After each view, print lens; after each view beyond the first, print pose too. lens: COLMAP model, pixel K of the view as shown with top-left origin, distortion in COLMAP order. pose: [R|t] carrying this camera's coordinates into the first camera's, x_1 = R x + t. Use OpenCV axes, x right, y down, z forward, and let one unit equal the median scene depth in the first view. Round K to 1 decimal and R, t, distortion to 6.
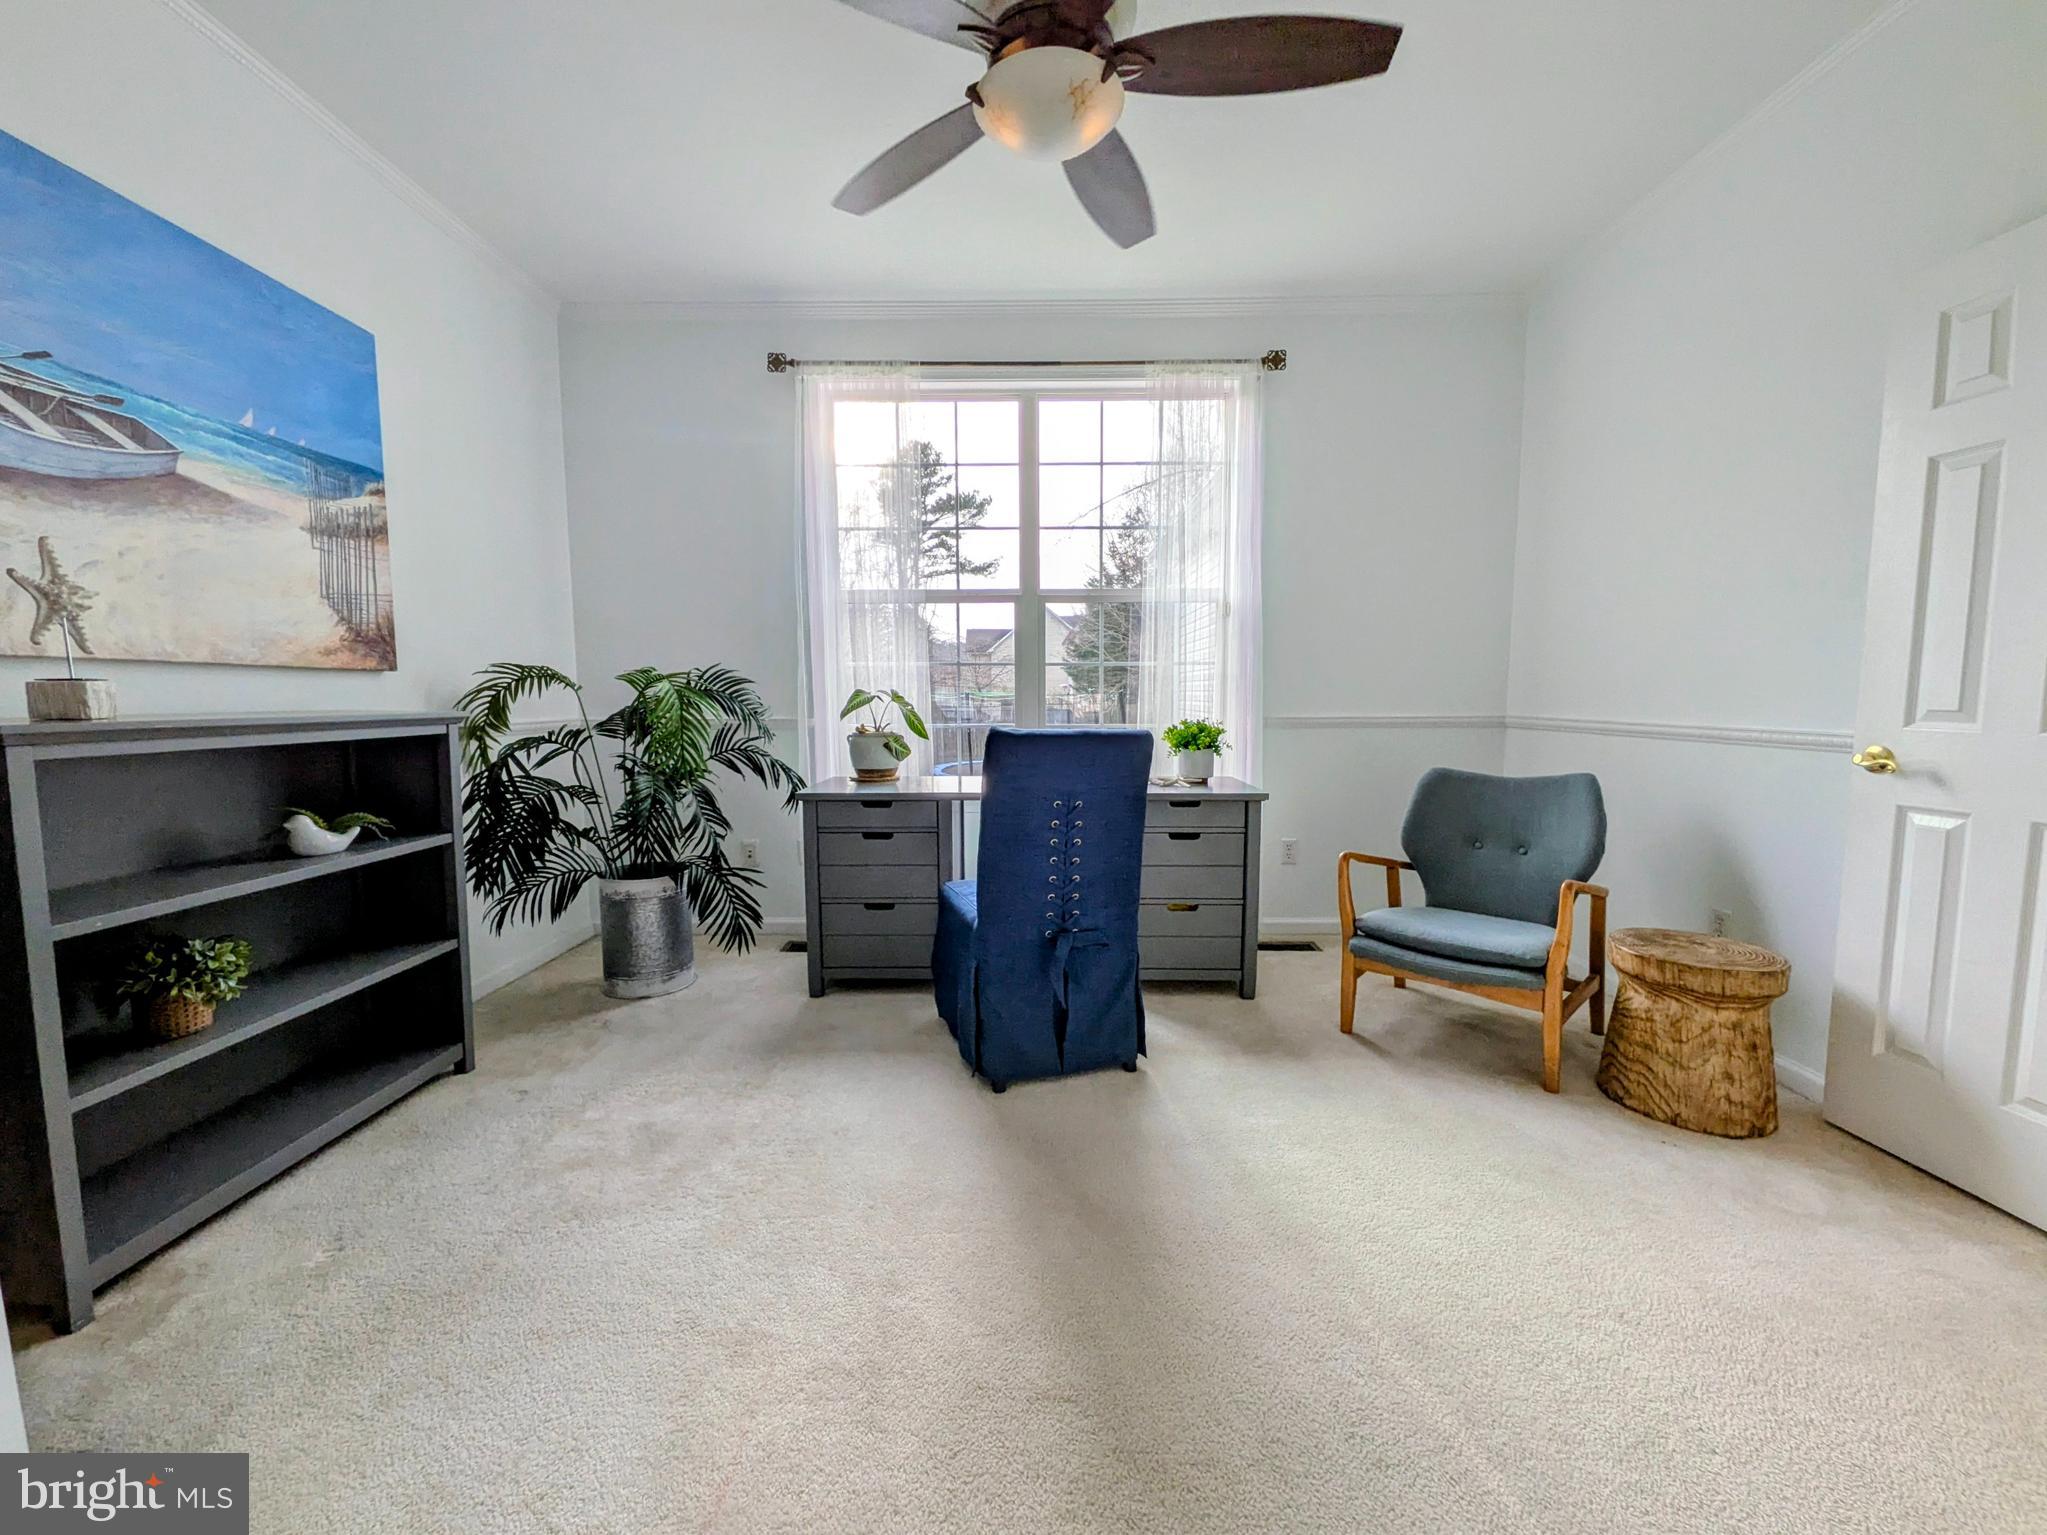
lens RADIAL K [[800.0, 0, 1006.5], [0, 800.0, 764.6], [0, 0, 1]] dist [0.003303, -0.002205]
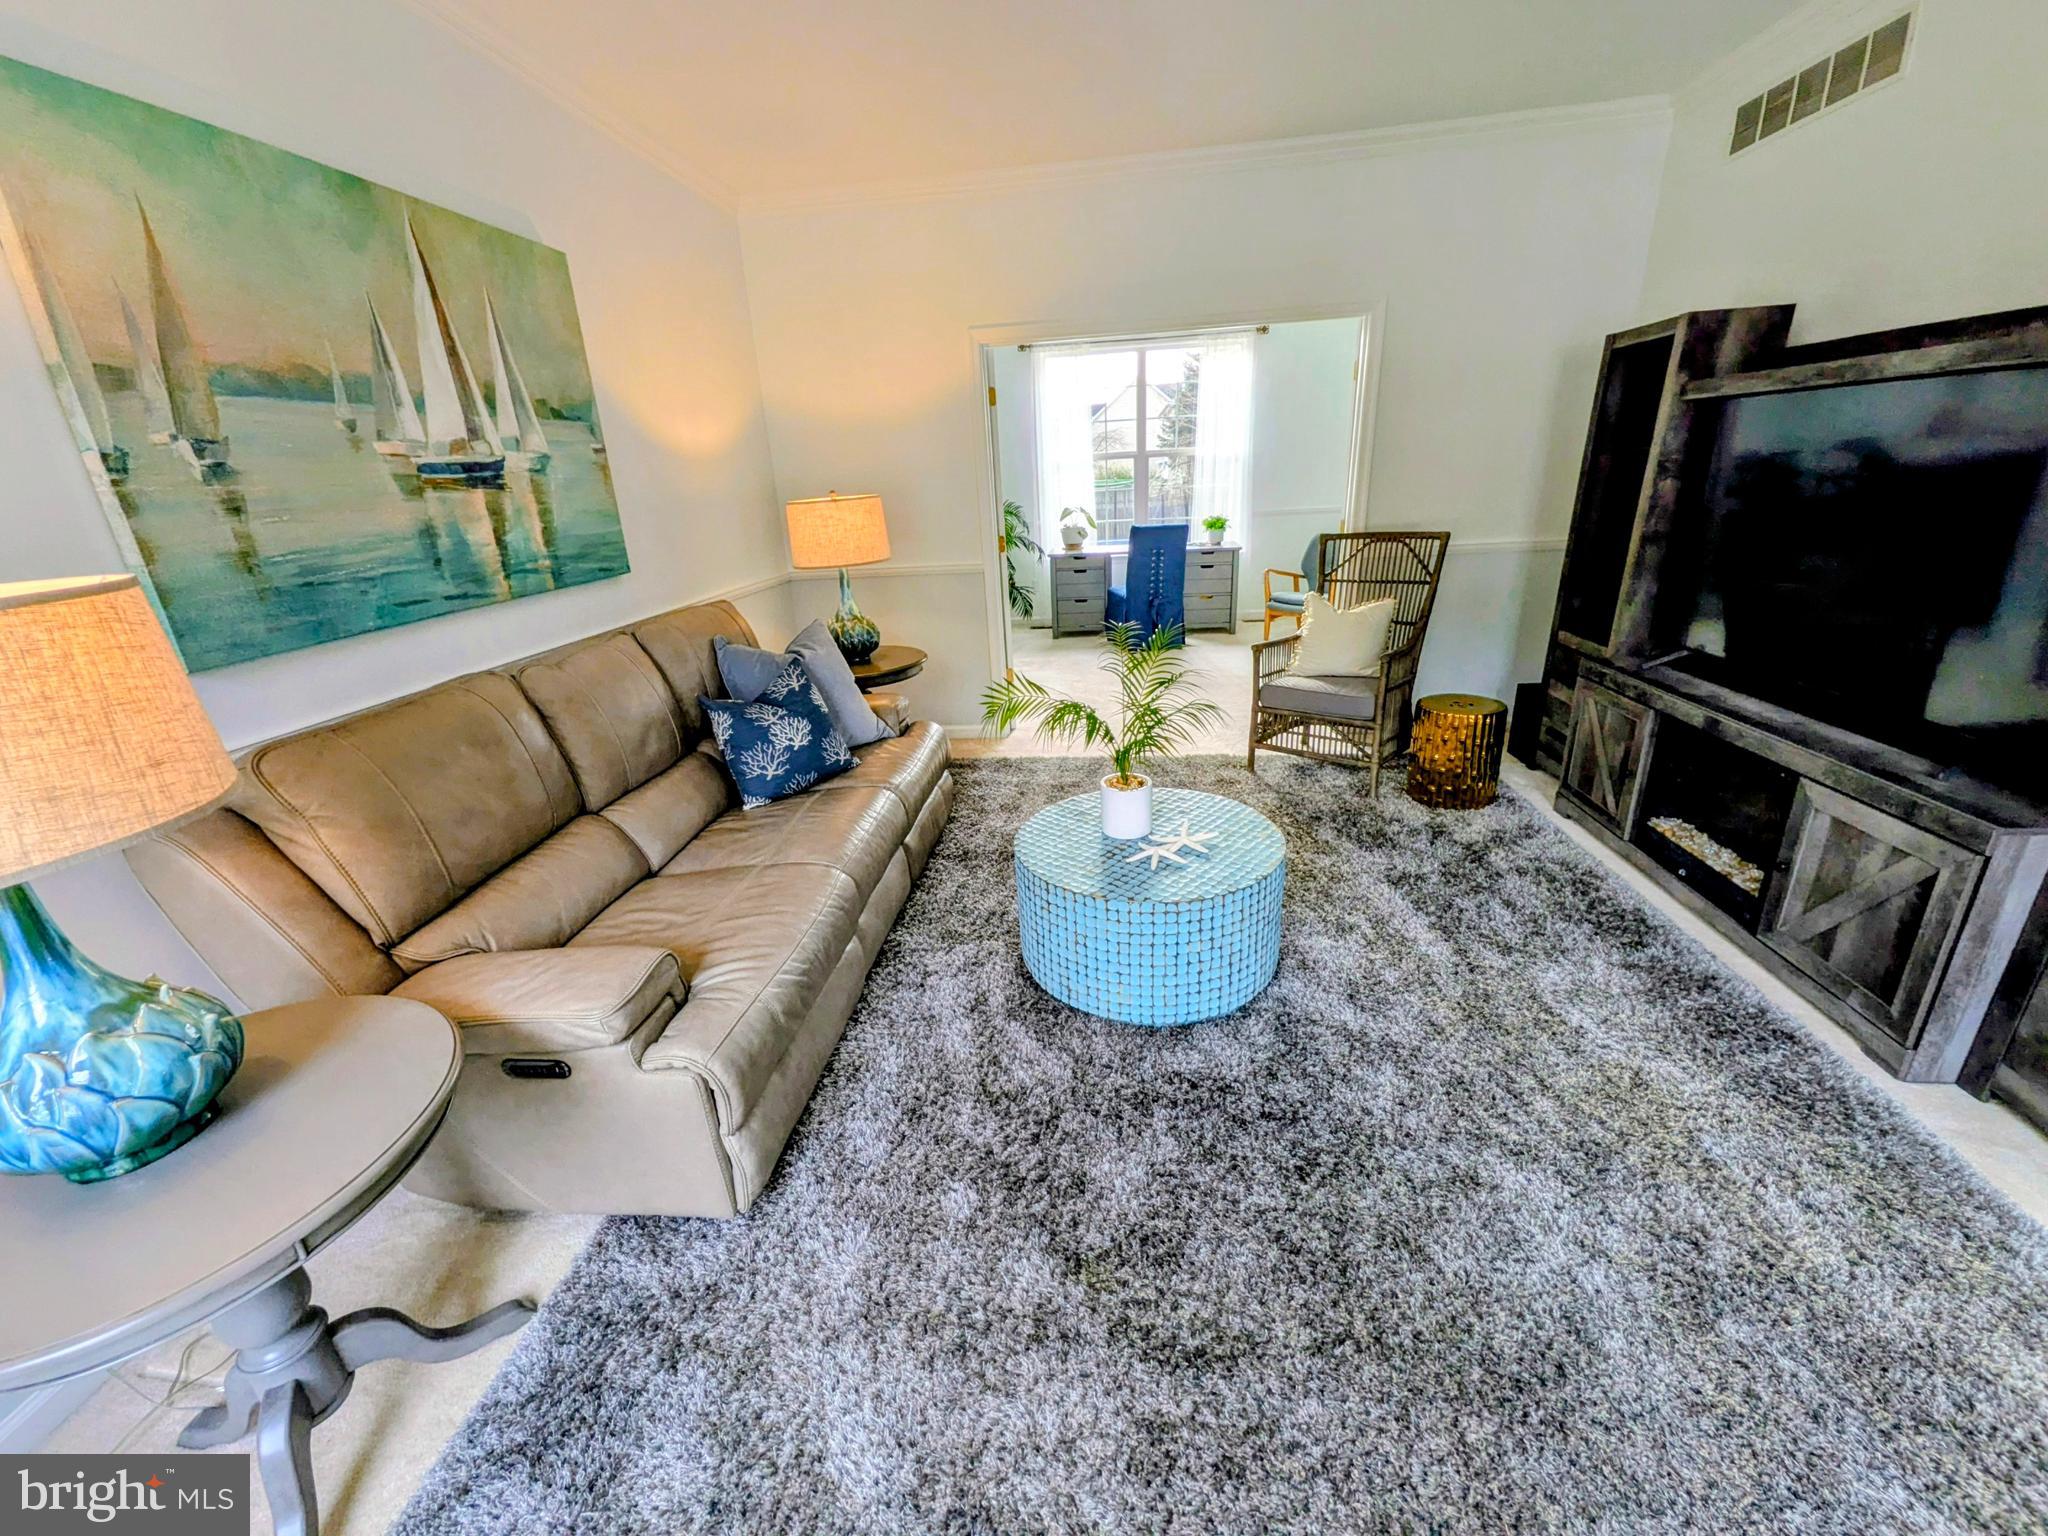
lens RADIAL K [[800.4, 0, 1010.7], [0, 800.4, 768.4], [0, 0, 1]] dist [0.003303, -0.002205]
pose [[0.993914, -0.008660, -0.109816, -0.125445], [0.037165, 0.964817, 0.260282, 0.029857], [0.103699, -0.262780, 0.959267, -1.823700]]
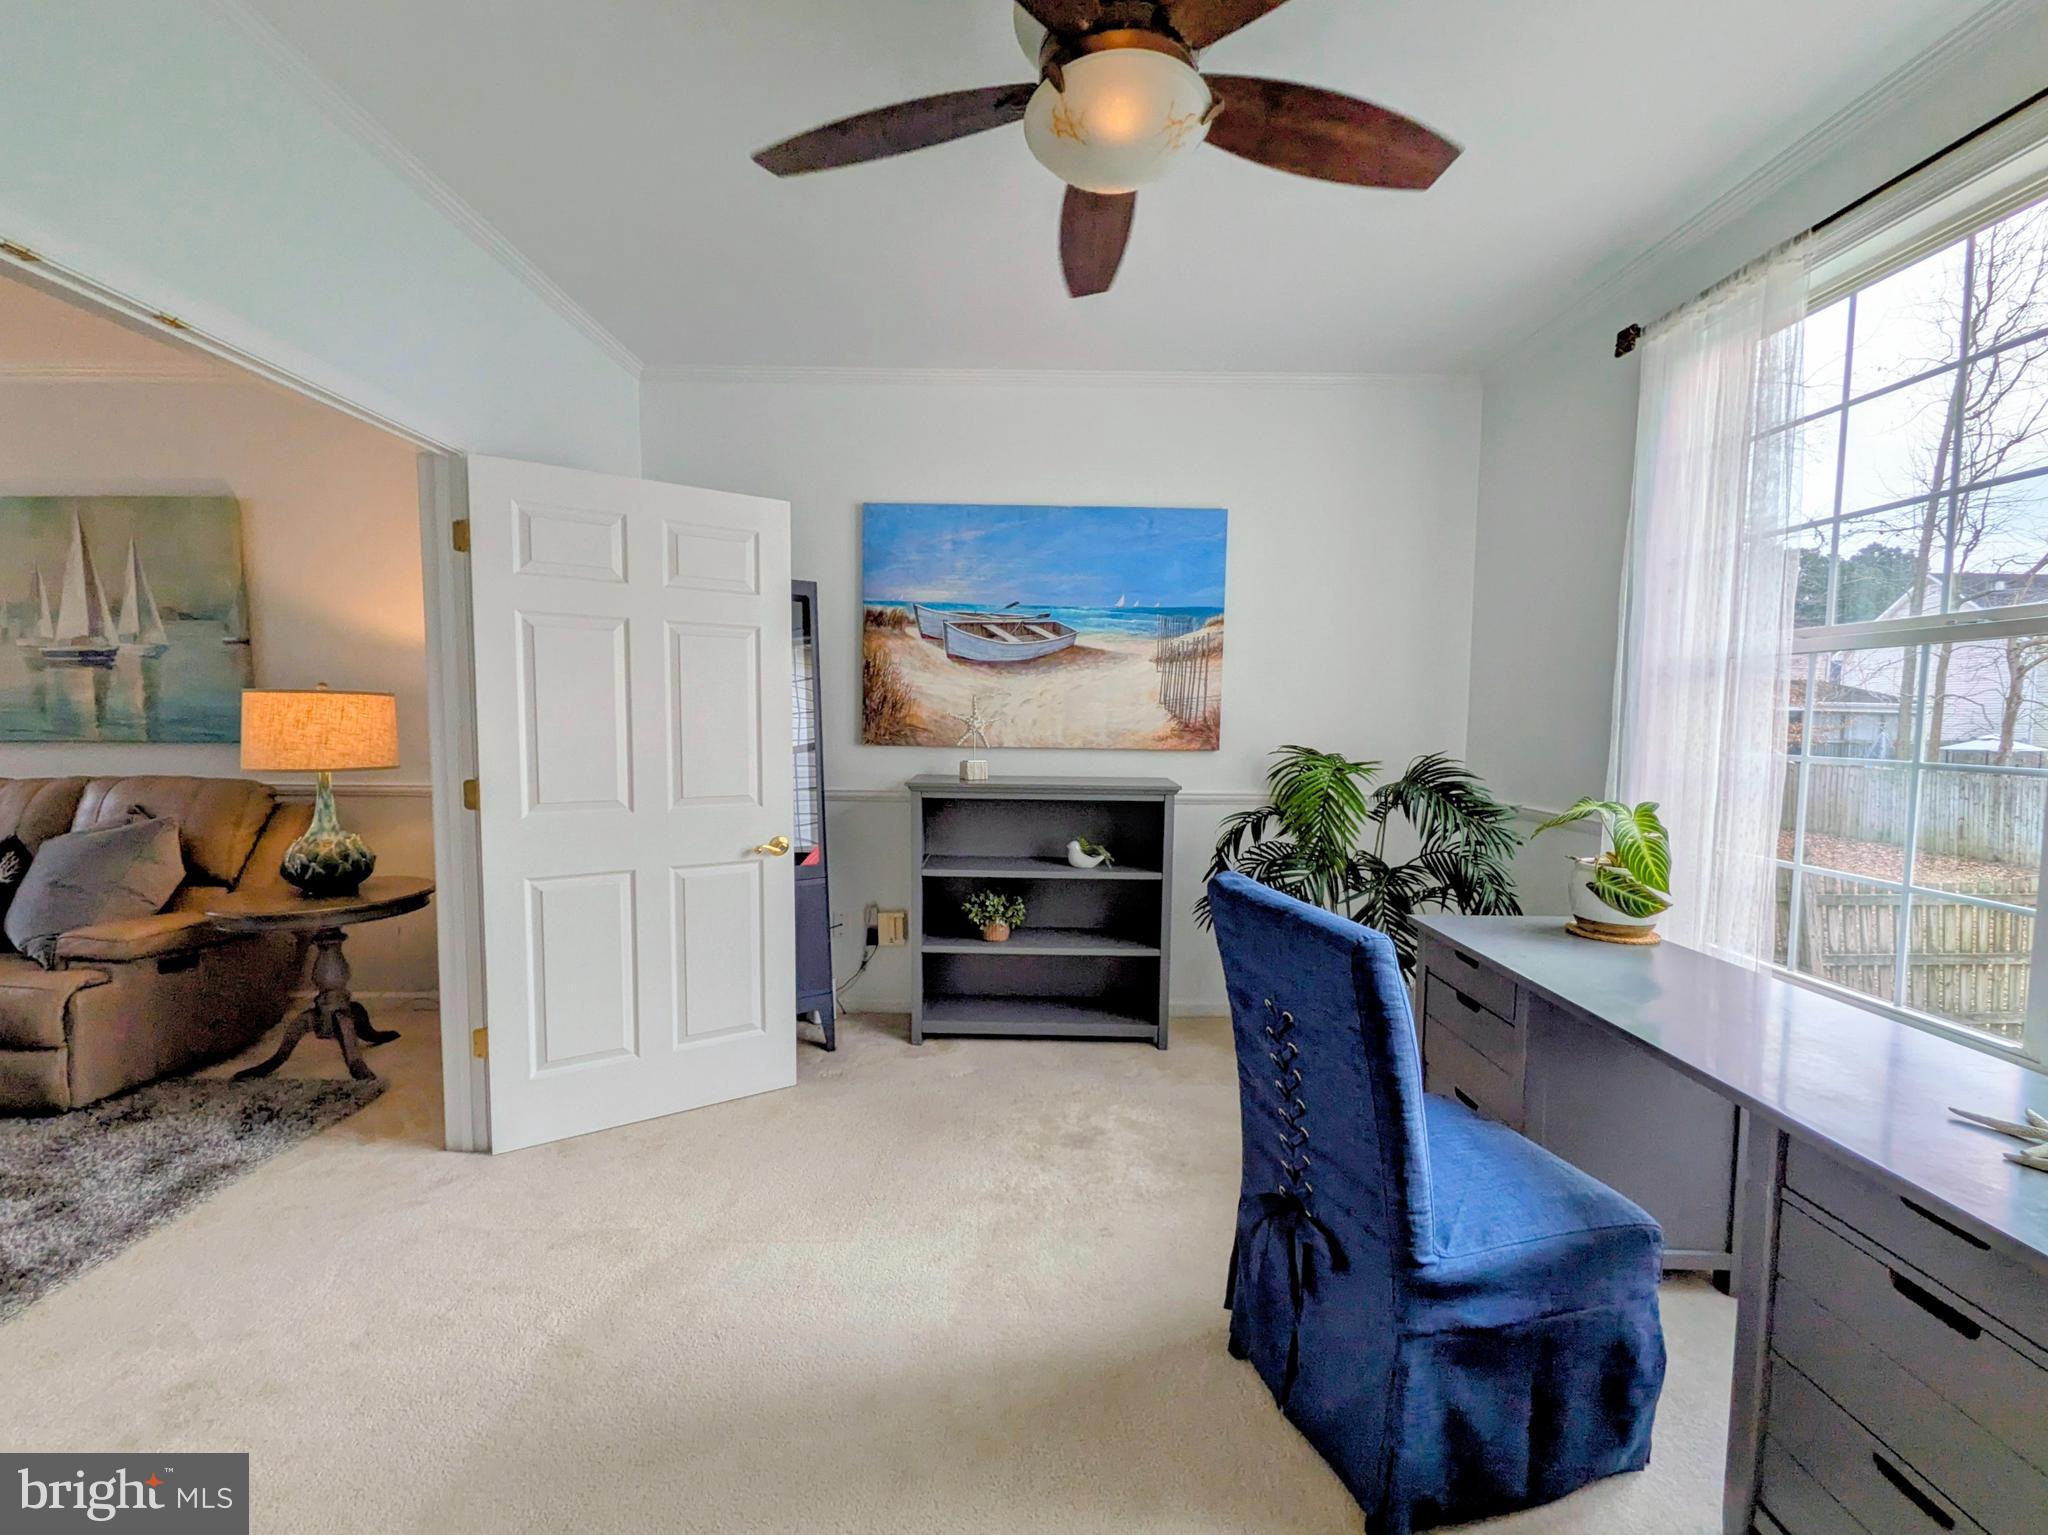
lens RADIAL K [[800.4, 0, 1007.2], [0, 800.4, 772.9], [0, 0, 1]] dist [0.003303, -0.002205]
pose [[0.037103, 0.074903, -0.996500, 0.608162], [-0.103269, 0.992135, 0.070730, -0.144019], [0.993961, 0.100283, 0.044547, 0.609601]]
